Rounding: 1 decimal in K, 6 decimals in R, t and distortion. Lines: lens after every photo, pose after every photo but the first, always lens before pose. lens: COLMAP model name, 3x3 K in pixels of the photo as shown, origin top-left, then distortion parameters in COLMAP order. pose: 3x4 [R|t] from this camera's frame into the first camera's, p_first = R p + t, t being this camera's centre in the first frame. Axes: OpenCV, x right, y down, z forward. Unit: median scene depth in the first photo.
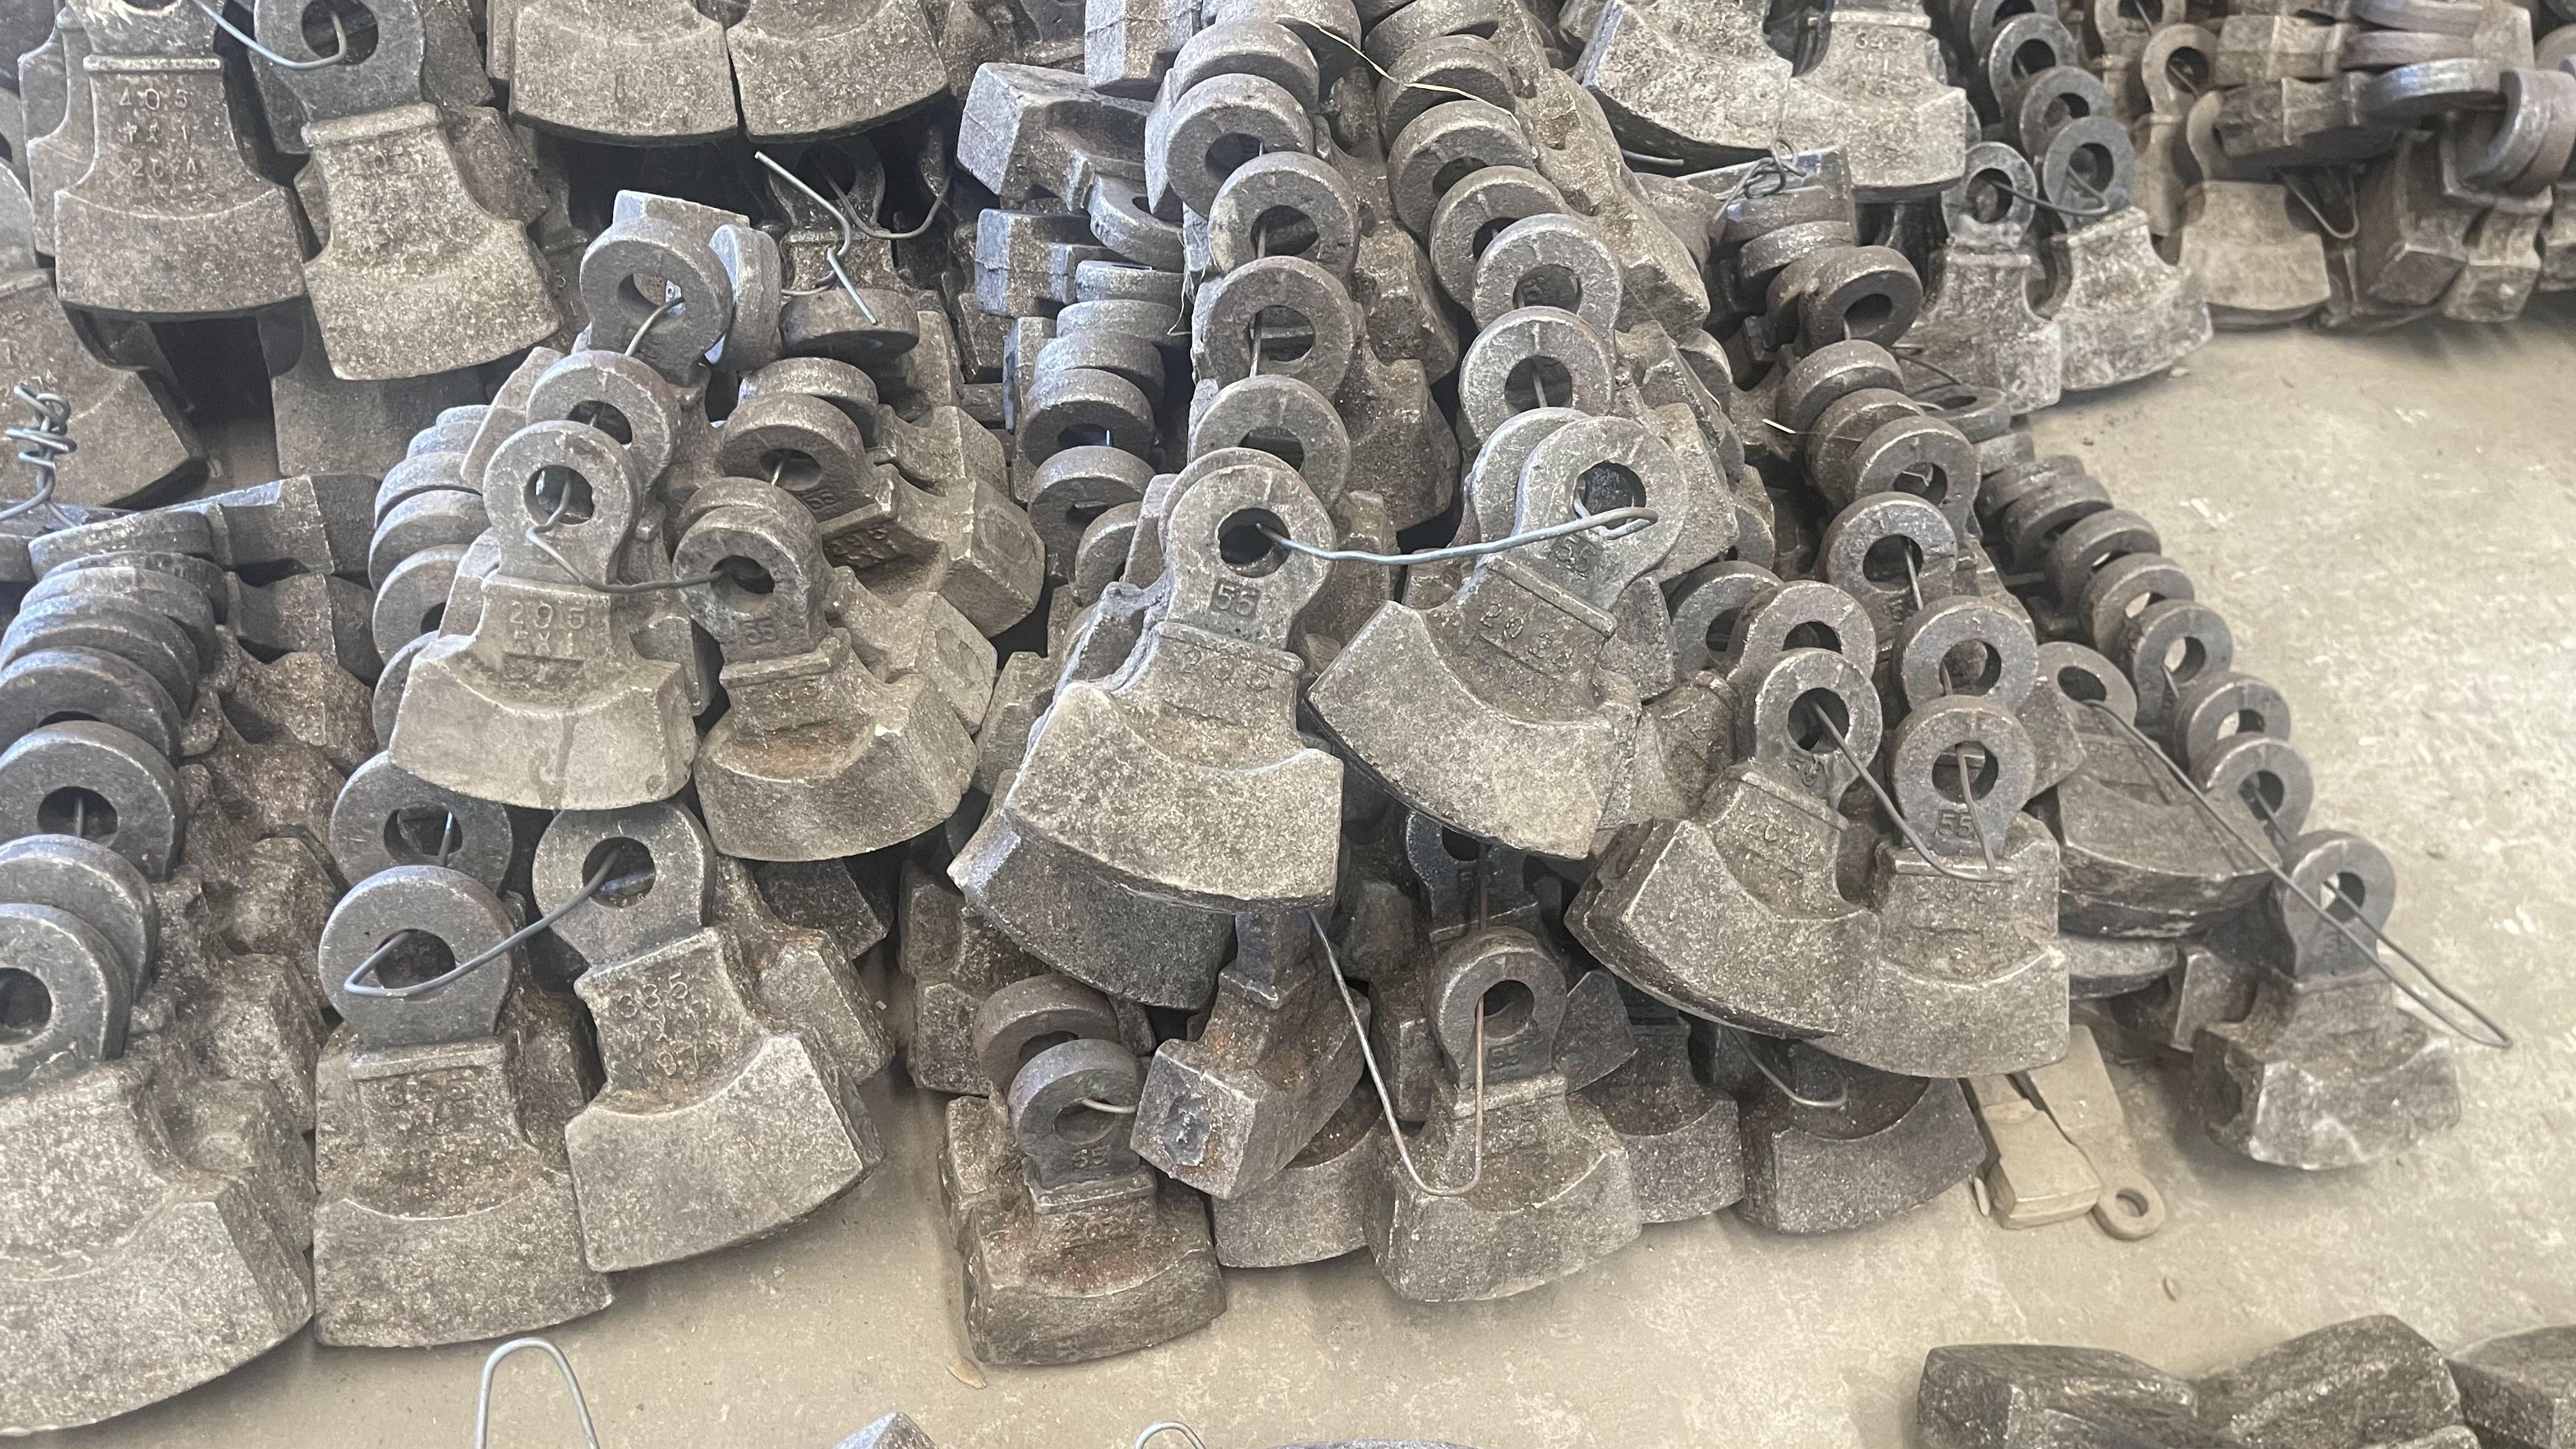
lens RADIAL K [[2044.3, 0, 1292.5], [0, 2044.3, 726.0], [0, 0, 1]] dist [0.021771, -0.034532]
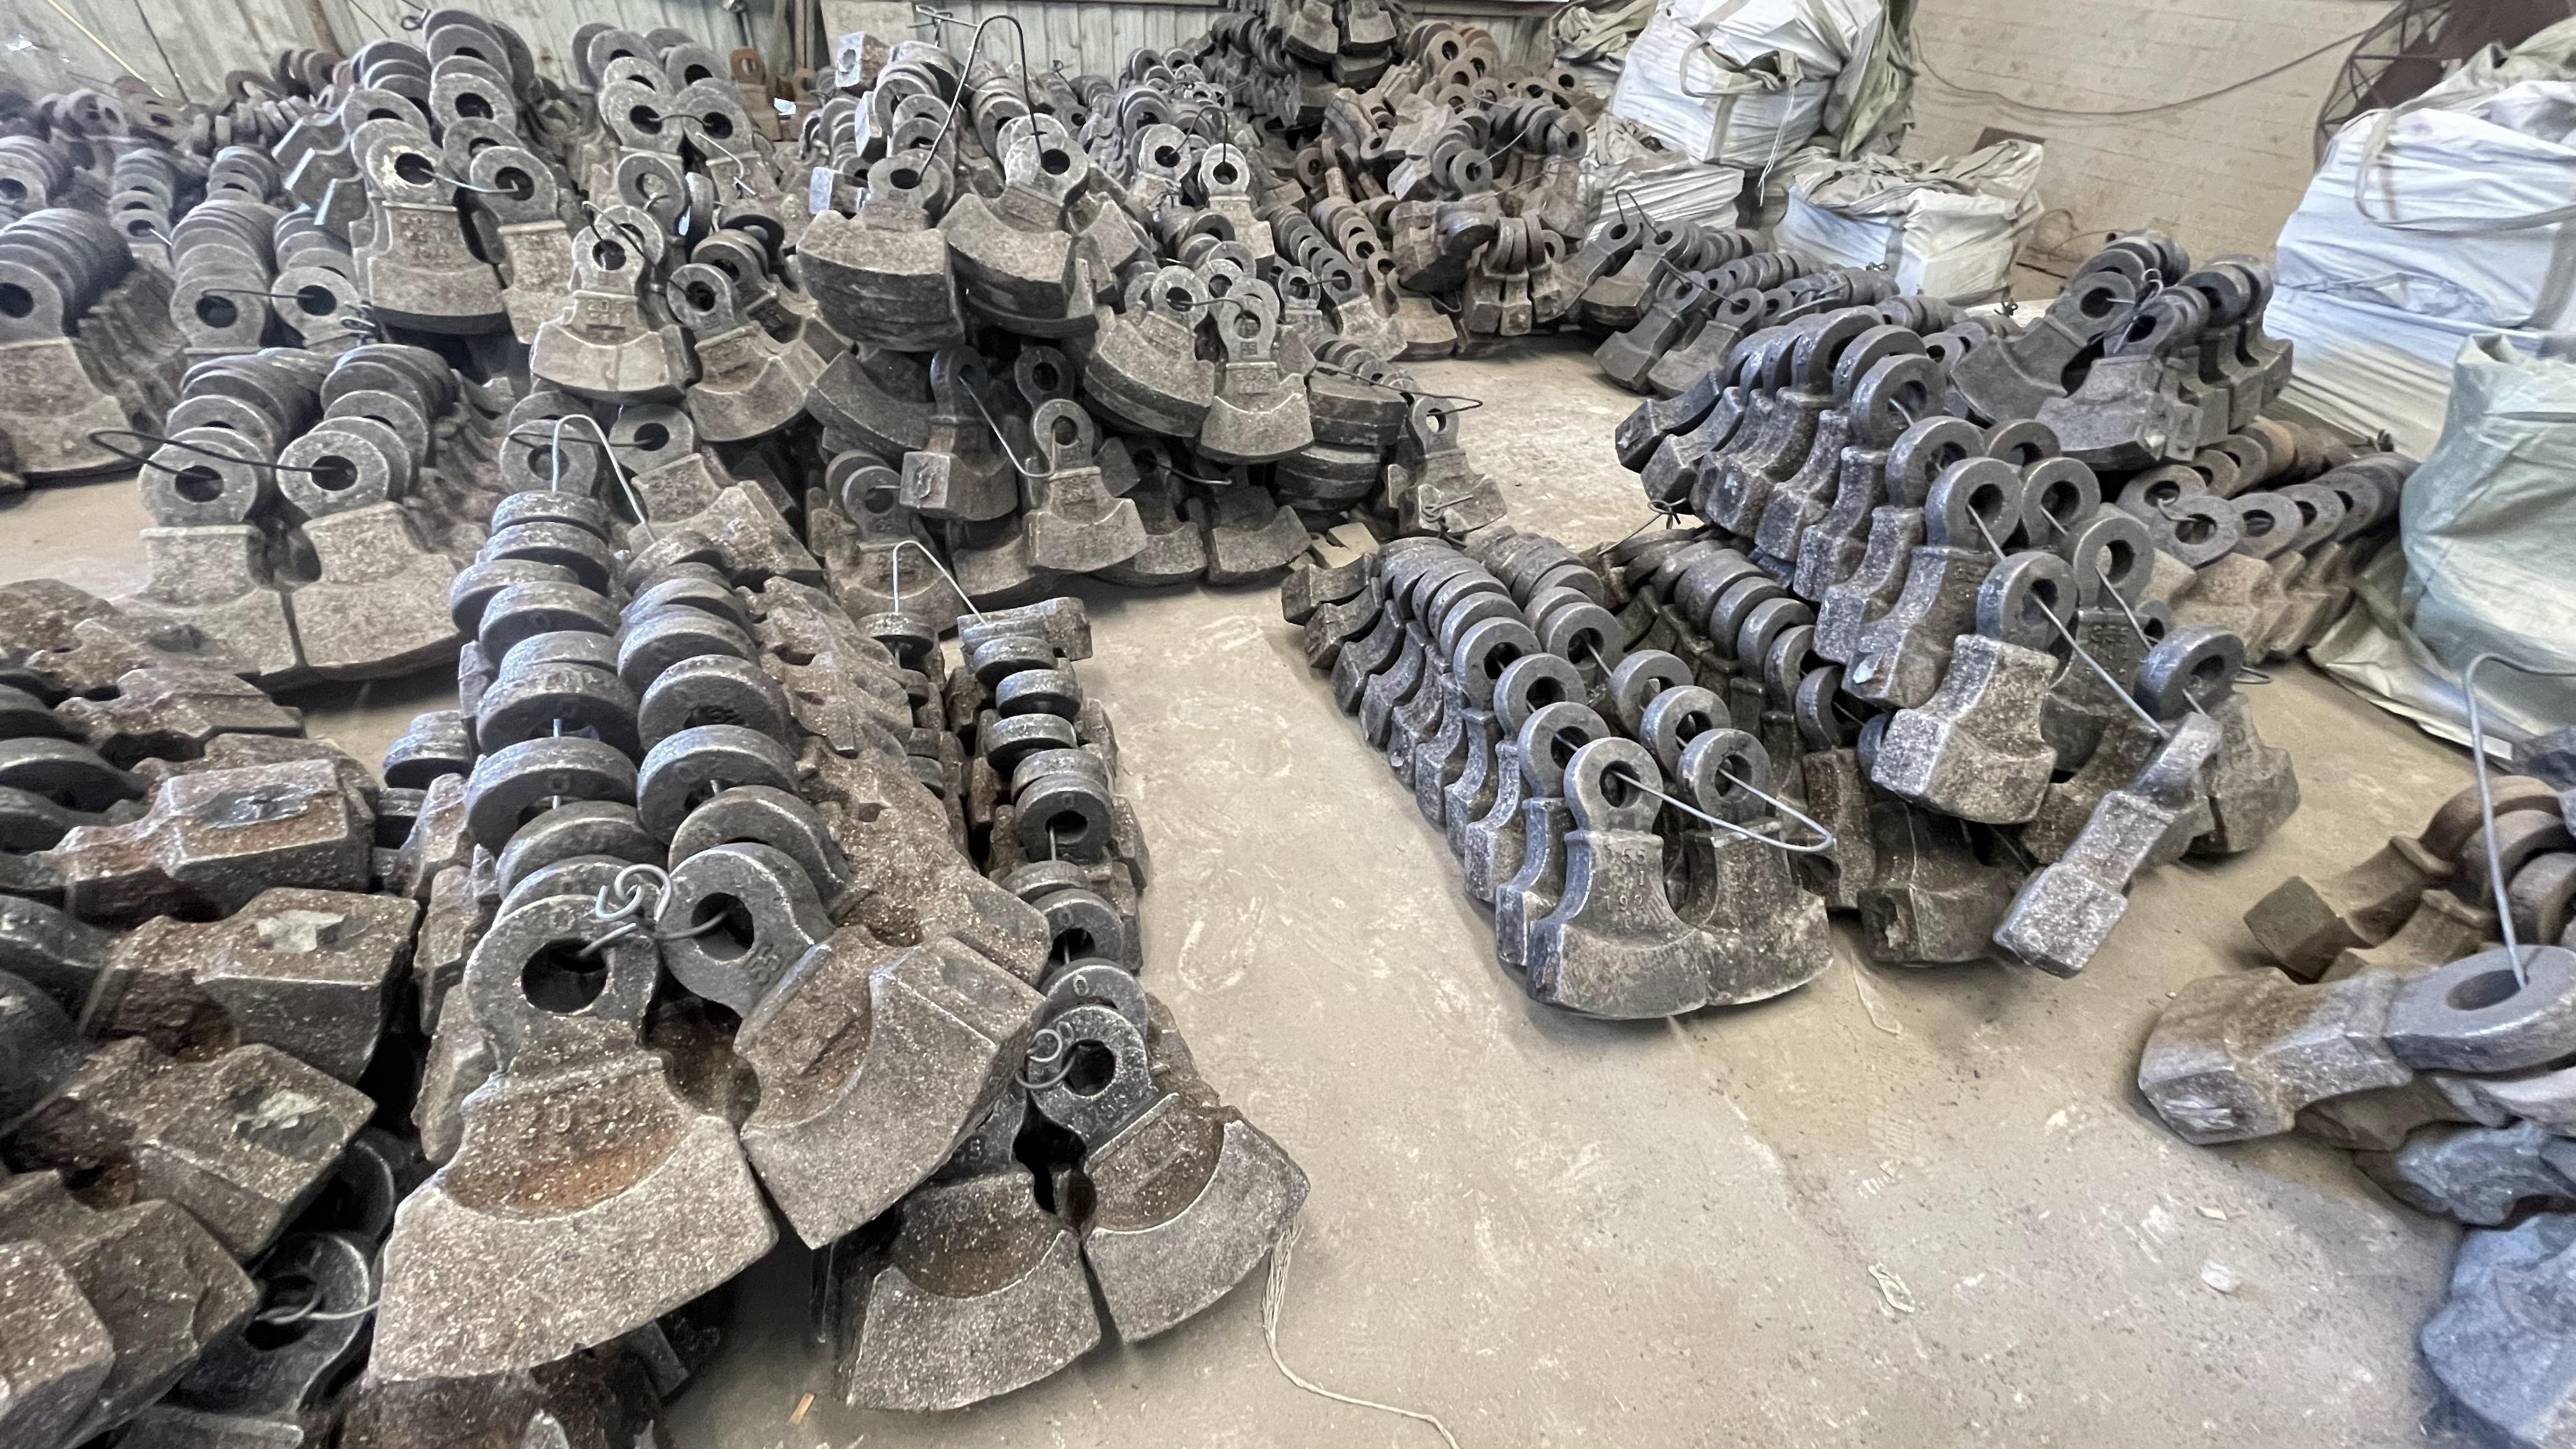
lens RADIAL K [[1064.0, 0, 1289.0], [0, 1064.0, 724.0], [0, 0, 1]] dist [-0.002438, 0.000278]
pose [[0.979062, -0.135631, 0.151792, 0.119901], [0.163118, 0.968831, -0.186435, 0.689484], [-0.121774, 0.207292, 0.970670, -0.111082]]
